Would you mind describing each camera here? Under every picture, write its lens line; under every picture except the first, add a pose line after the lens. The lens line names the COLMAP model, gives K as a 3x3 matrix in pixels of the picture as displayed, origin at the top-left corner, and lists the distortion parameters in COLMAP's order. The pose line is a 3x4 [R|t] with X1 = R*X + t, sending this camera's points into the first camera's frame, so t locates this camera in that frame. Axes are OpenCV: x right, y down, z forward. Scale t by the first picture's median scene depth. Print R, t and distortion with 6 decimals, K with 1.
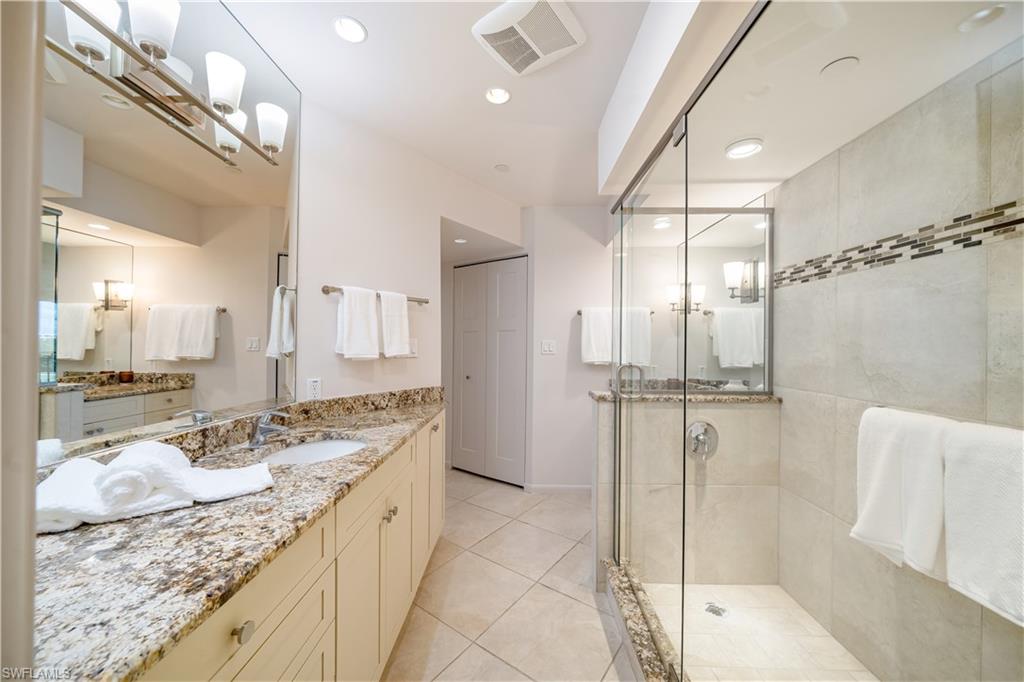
lens RADIAL K [[365.2, 0, 509.7], [0, 365.2, 343.3], [0, 0, 1]] dist [-0.004581, 0.000021]
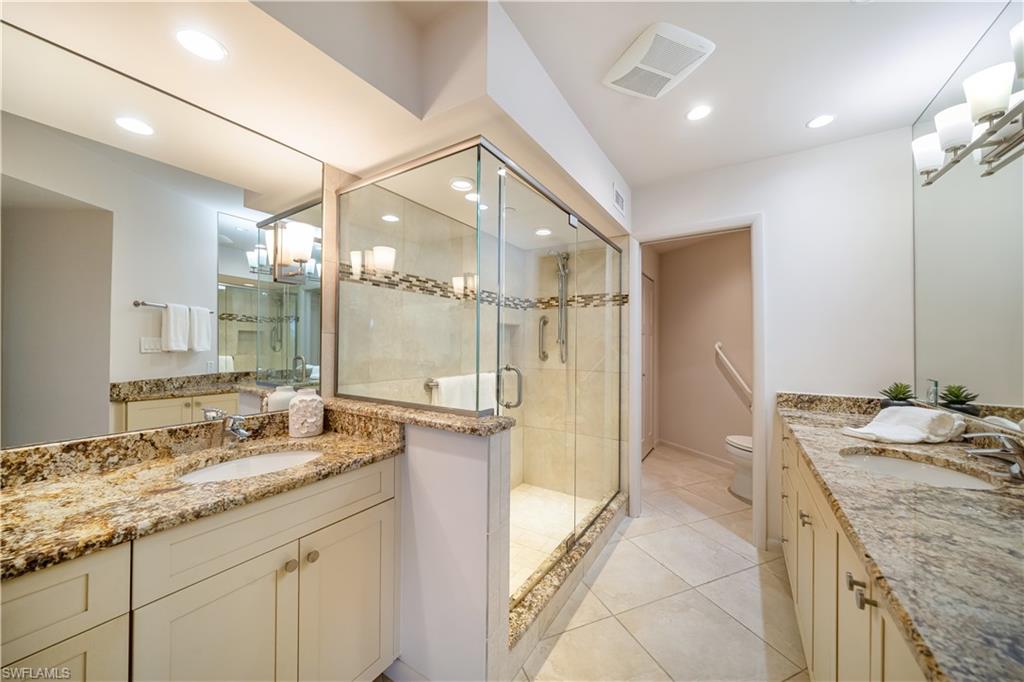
lens RADIAL K [[353.7, 0, 512.0], [0, 353.7, 341.0], [0, 0, 1]] dist [0.000139, 0.000002]
pose [[-0.850545, -0.006188, 0.525866, -0.136236], [-0.012789, 0.999878, -0.008920, 0.006916], [-0.525746, -0.014312, -0.850521, 1.969141]]
